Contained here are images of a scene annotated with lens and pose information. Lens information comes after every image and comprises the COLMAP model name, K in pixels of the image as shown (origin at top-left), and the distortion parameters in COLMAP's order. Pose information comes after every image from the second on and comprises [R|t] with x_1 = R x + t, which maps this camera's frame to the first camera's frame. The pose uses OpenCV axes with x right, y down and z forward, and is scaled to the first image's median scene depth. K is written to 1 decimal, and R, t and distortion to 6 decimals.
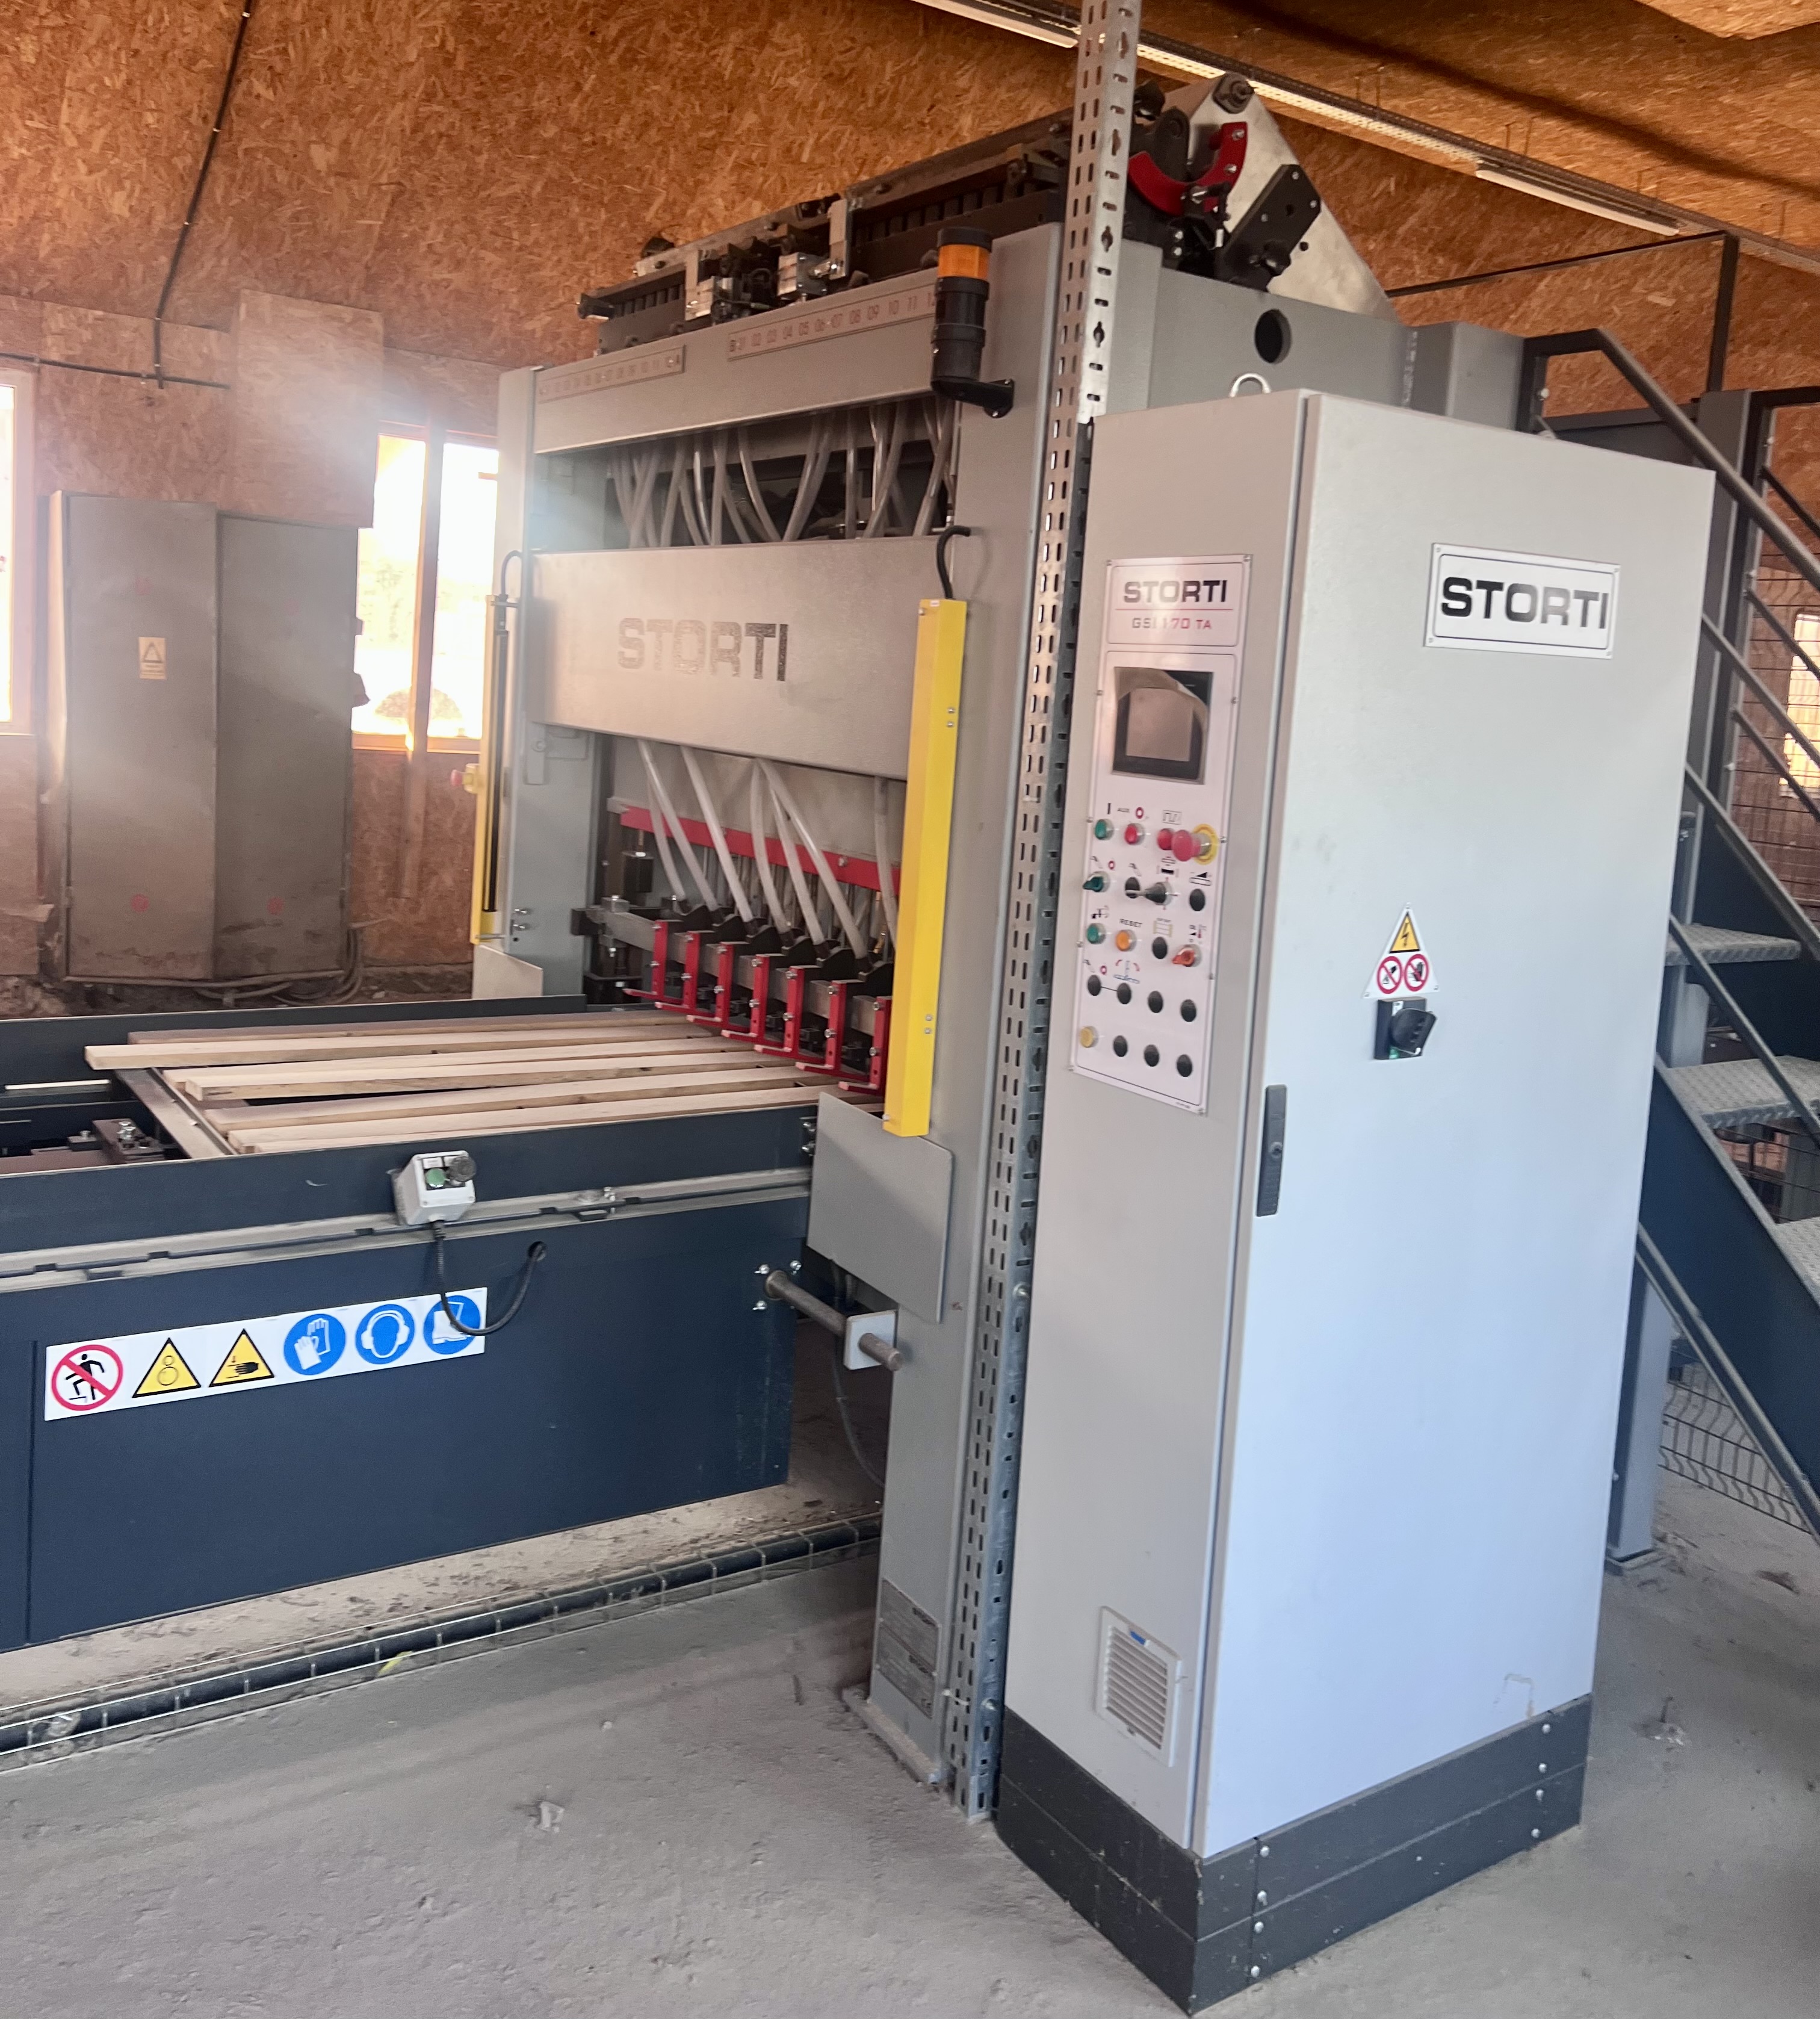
lens RADIAL K [[1809.0, 0, 908.0], [0, 1809.0, 862.1], [0, 0, 1]] dist [0.061377, -0.101139]
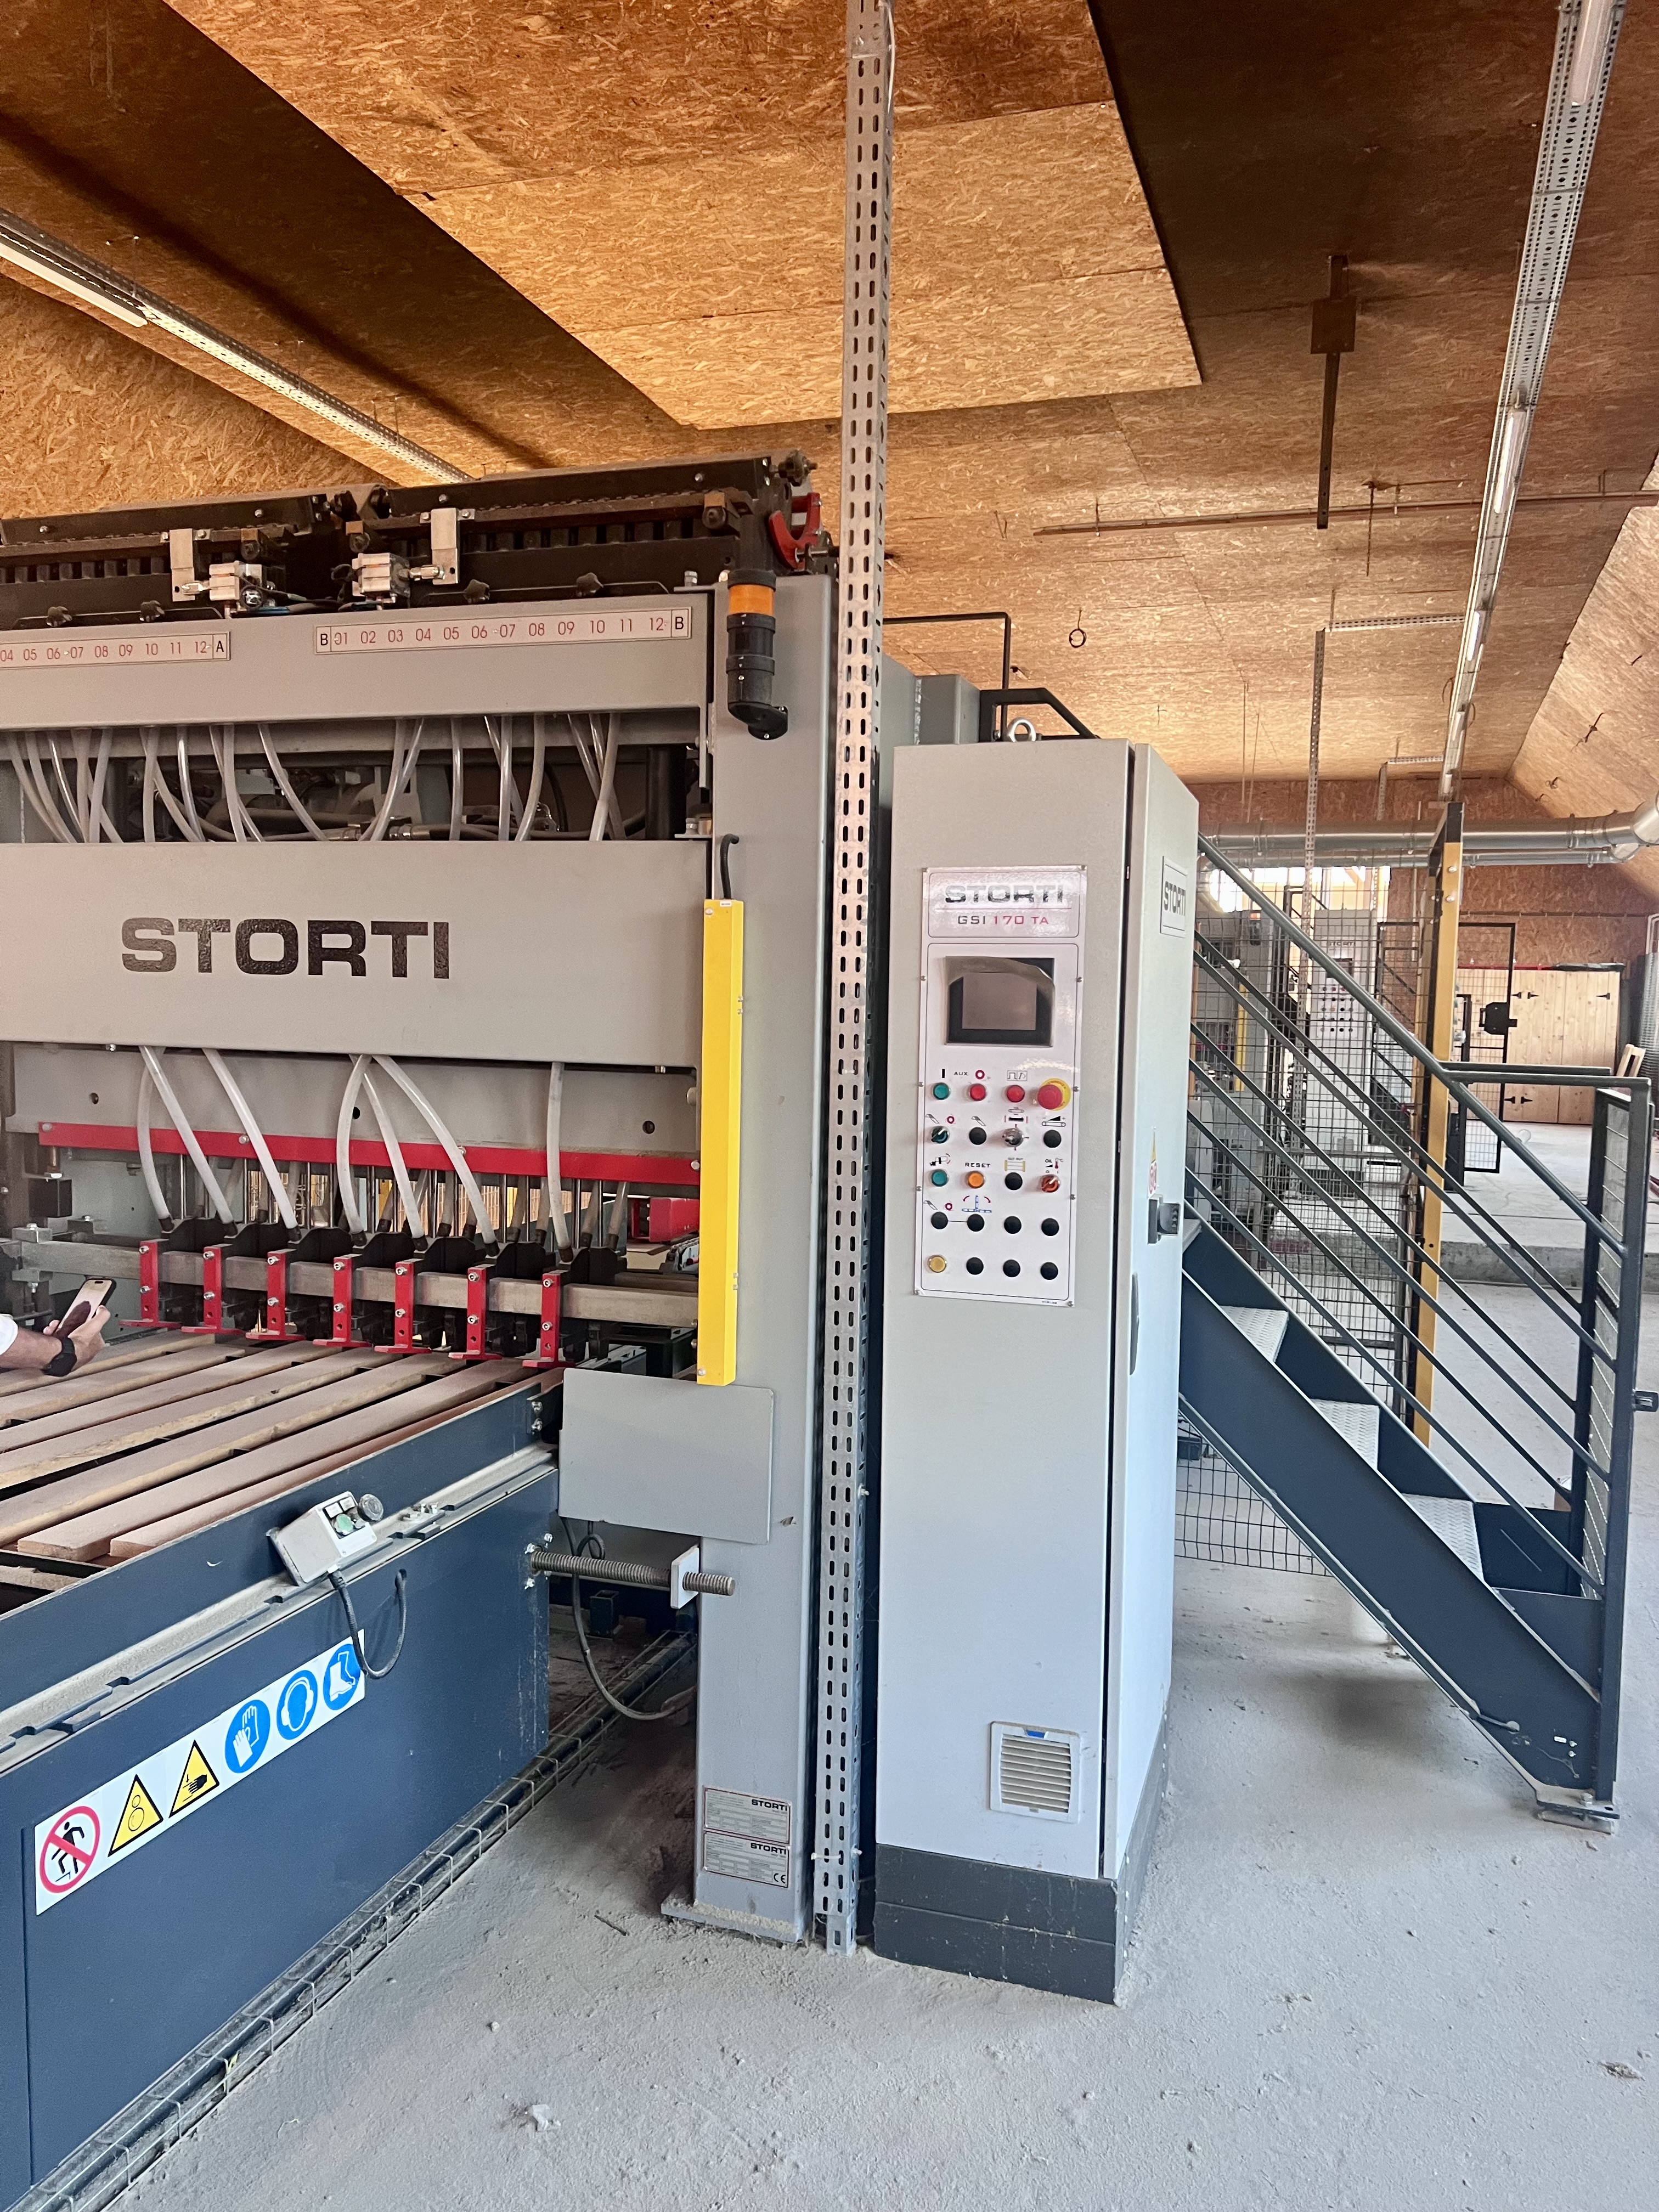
lens RADIAL K [[1646.2, 0, 851.9], [0, 1646.2, 1135.8], [0, 0, 1]] dist [0.060536, -0.079705]
pose [[0.779114, -0.103756, 0.618237, -0.524723], [0.094954, 0.994361, 0.047215, -0.038657], [-0.619650, 0.021918, 0.784573, 0.148267]]
